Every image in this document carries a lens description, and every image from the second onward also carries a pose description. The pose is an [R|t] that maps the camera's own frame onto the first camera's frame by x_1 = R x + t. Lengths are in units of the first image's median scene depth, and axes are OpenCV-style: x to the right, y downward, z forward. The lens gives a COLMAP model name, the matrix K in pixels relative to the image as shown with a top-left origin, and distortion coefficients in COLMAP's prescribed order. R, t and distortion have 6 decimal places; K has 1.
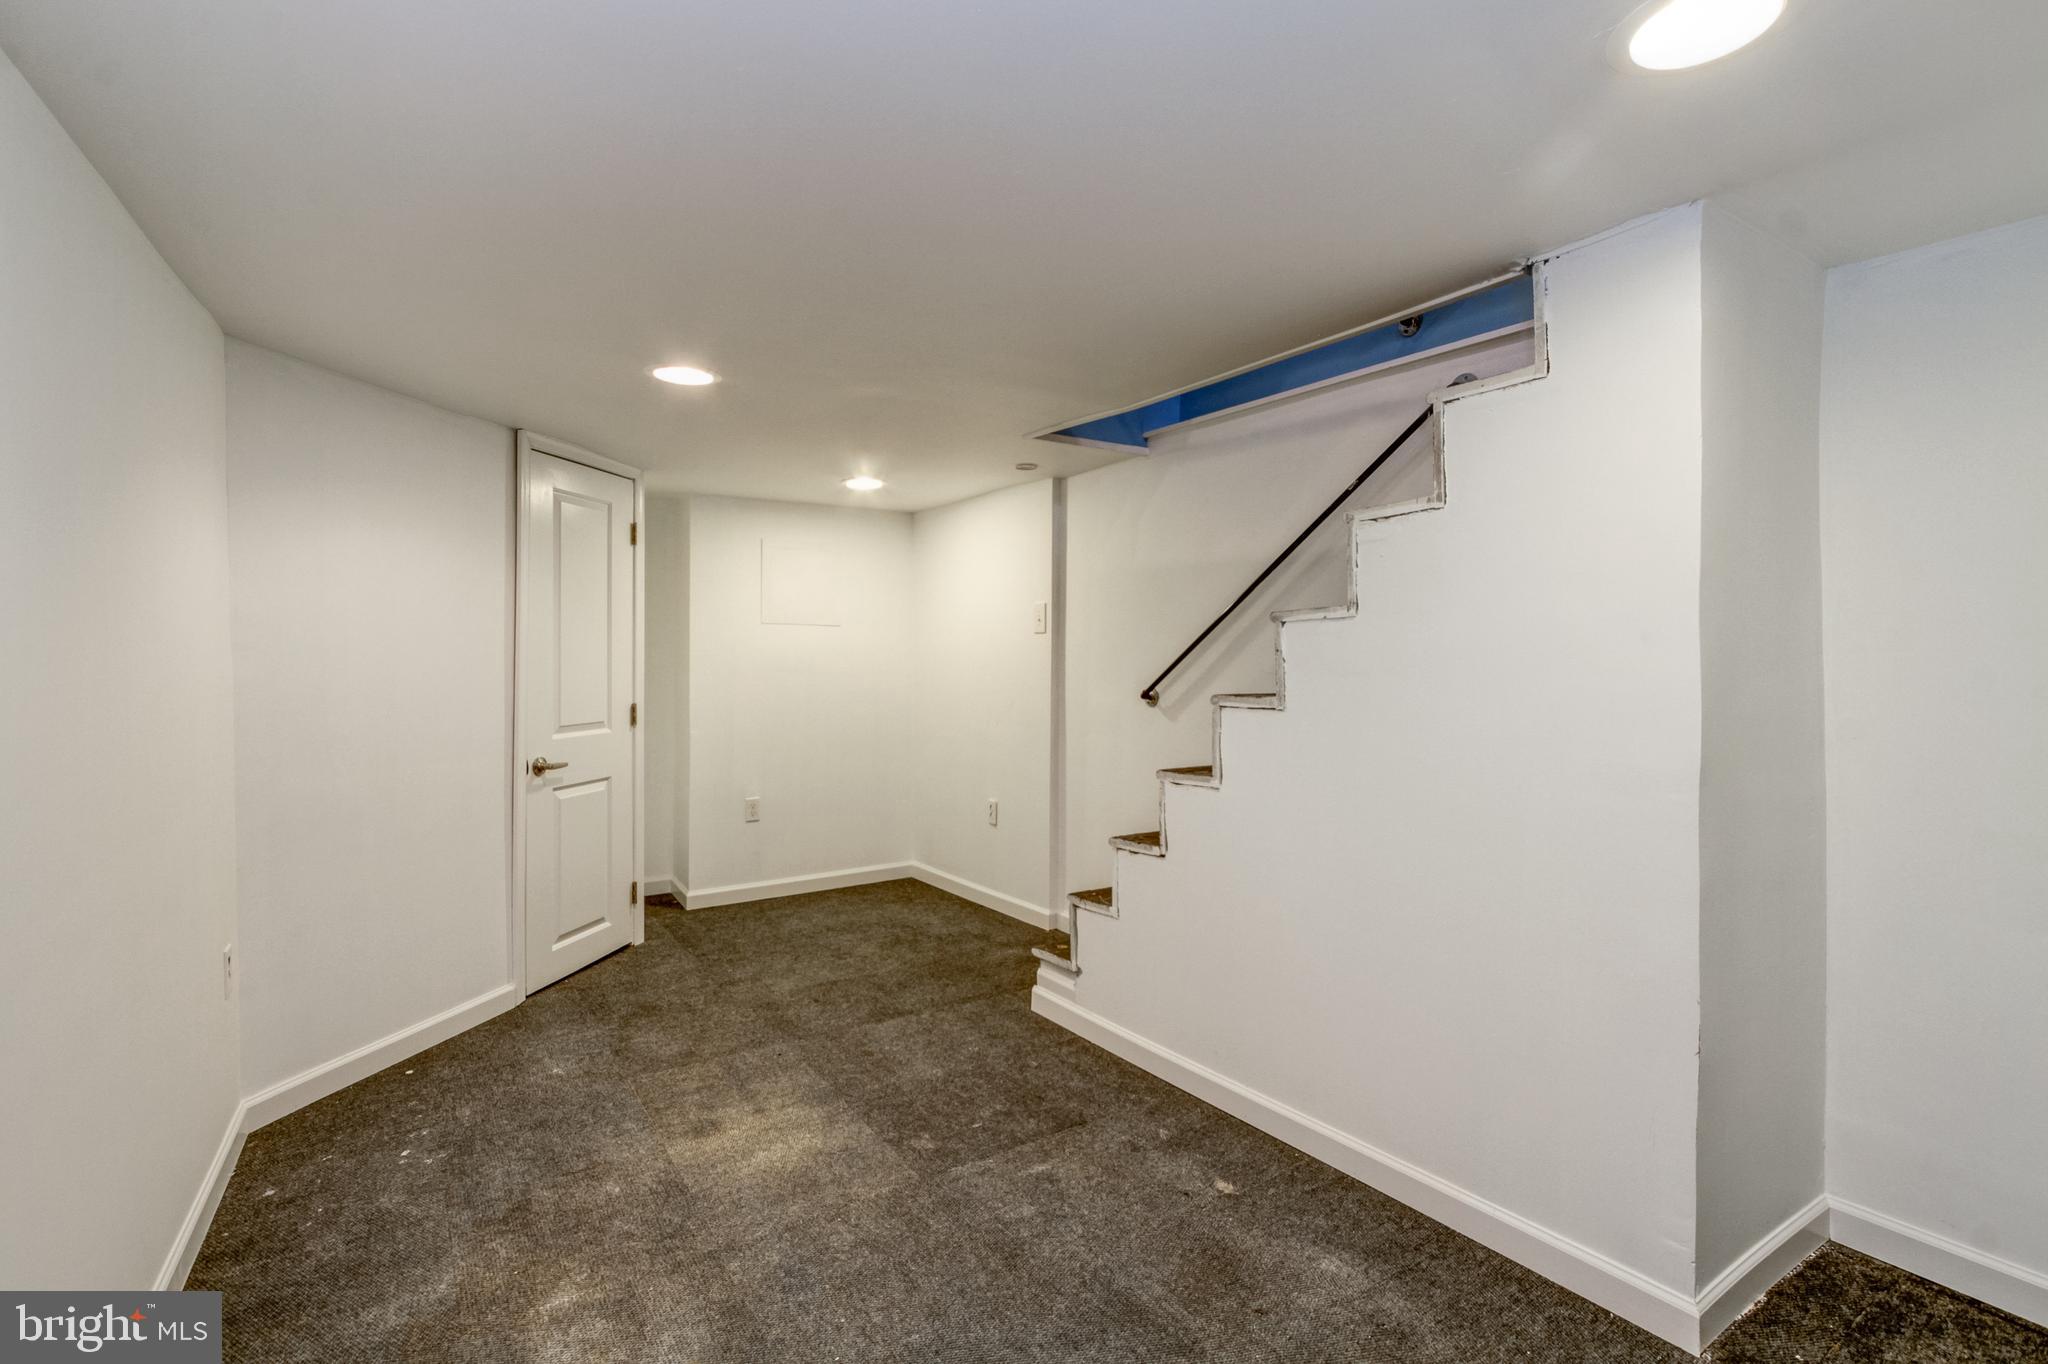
lens RADIAL K [[951.8, 0, 1031.5], [0, 951.8, 670.1], [0, 0, 1]] dist [-0.009686, 0.002993]
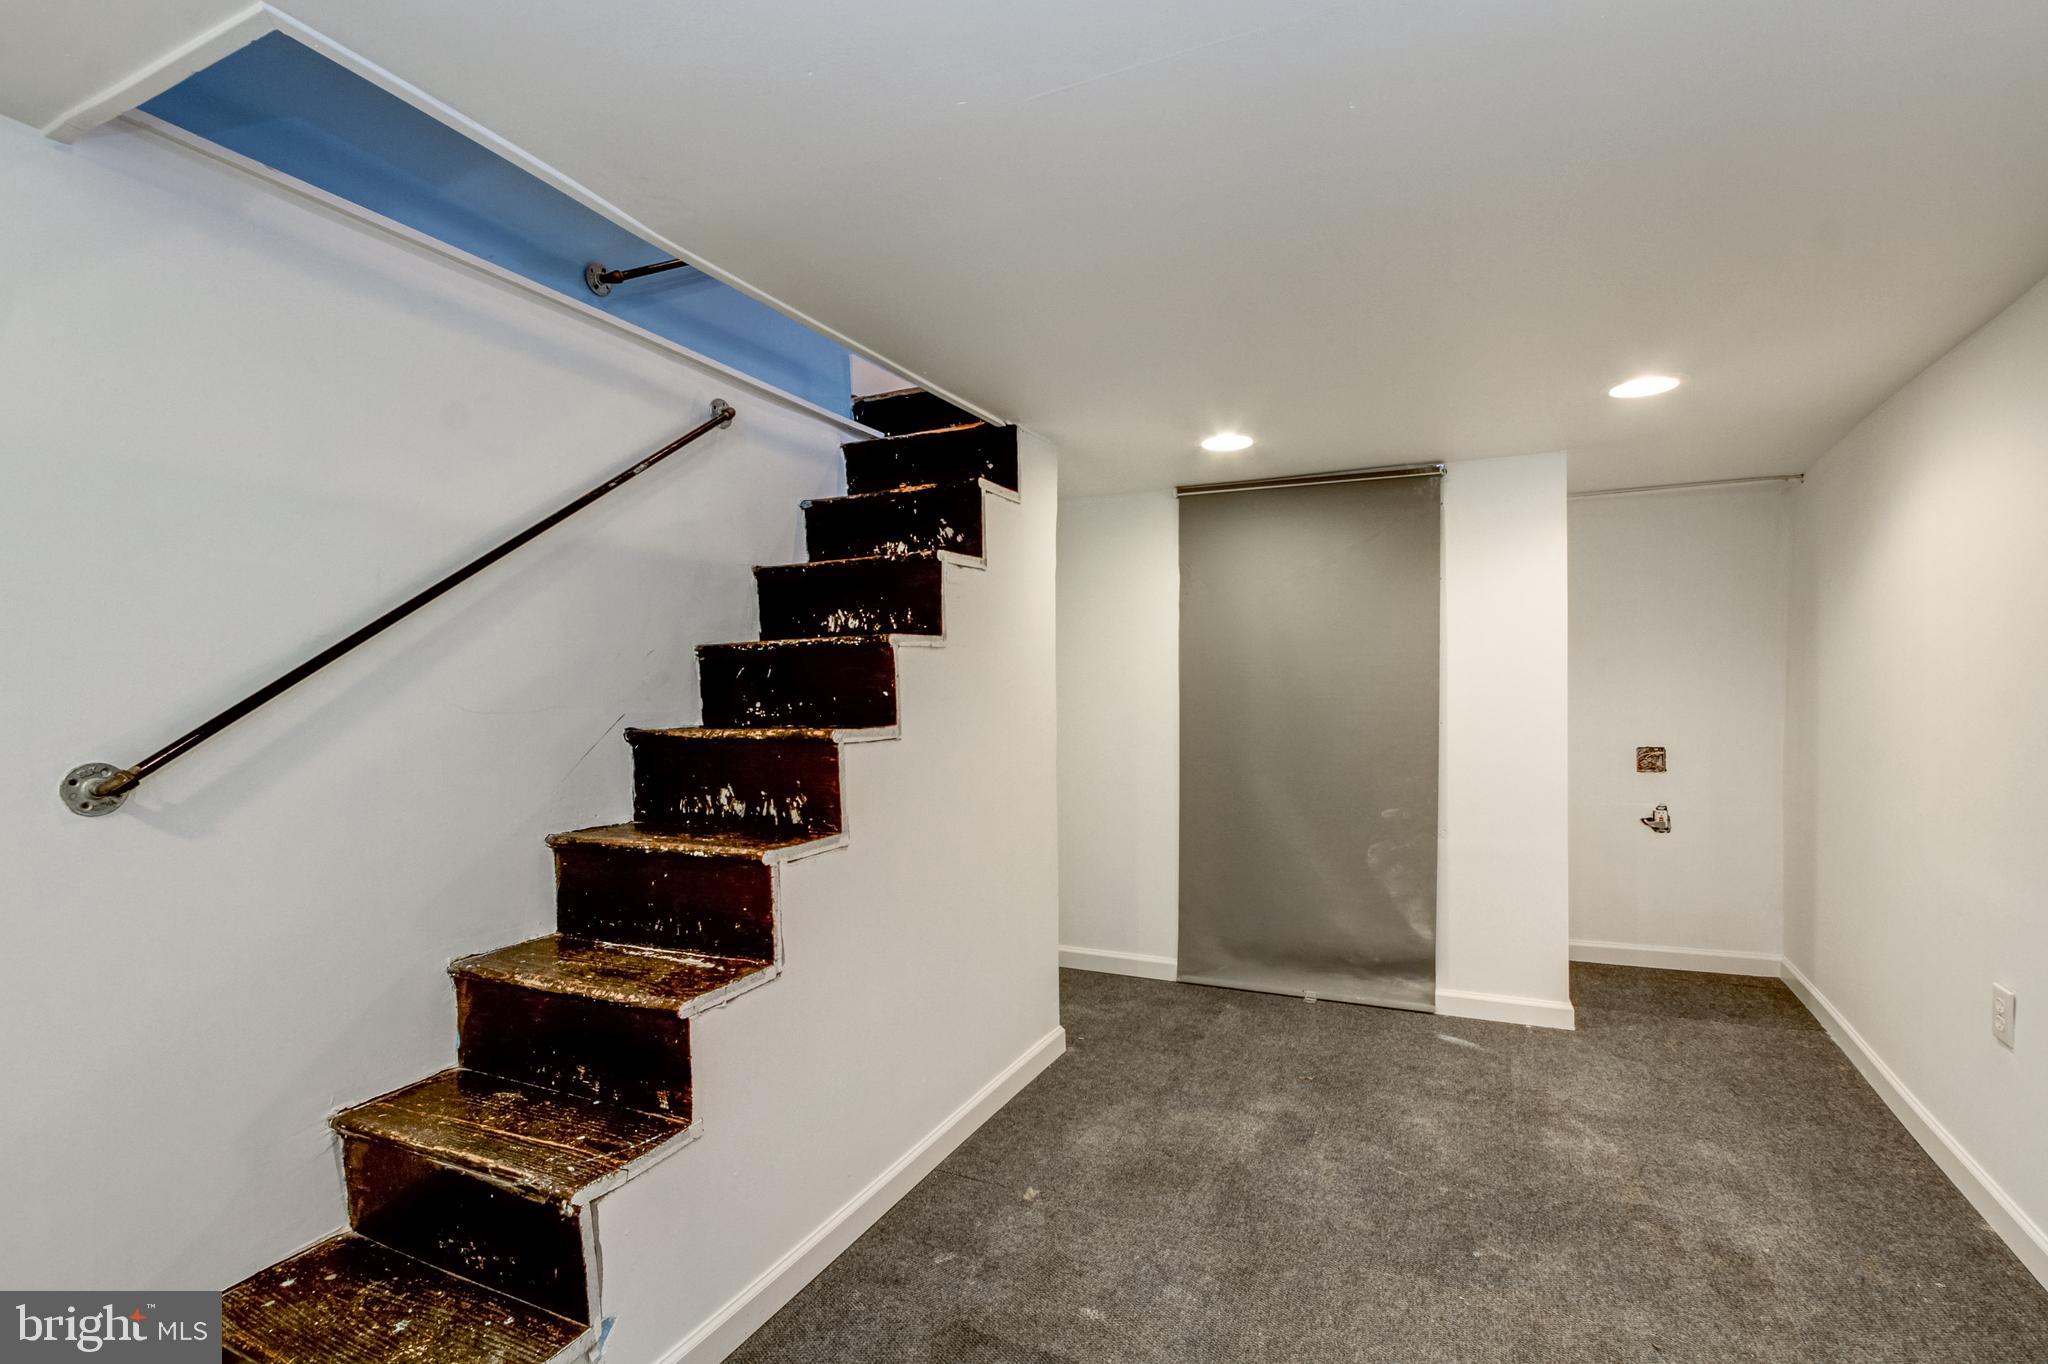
lens RADIAL K [[951.8, 0, 1048.5], [0, 951.8, 709.4], [0, 0, 1]] dist [-0.009686, 0.002993]
pose [[-0.518200, -0.006305, 0.855236, -0.636952], [0.025361, 0.999420, 0.022735, -0.005817], [-0.854884, 0.033471, -0.517739, 1.388409]]
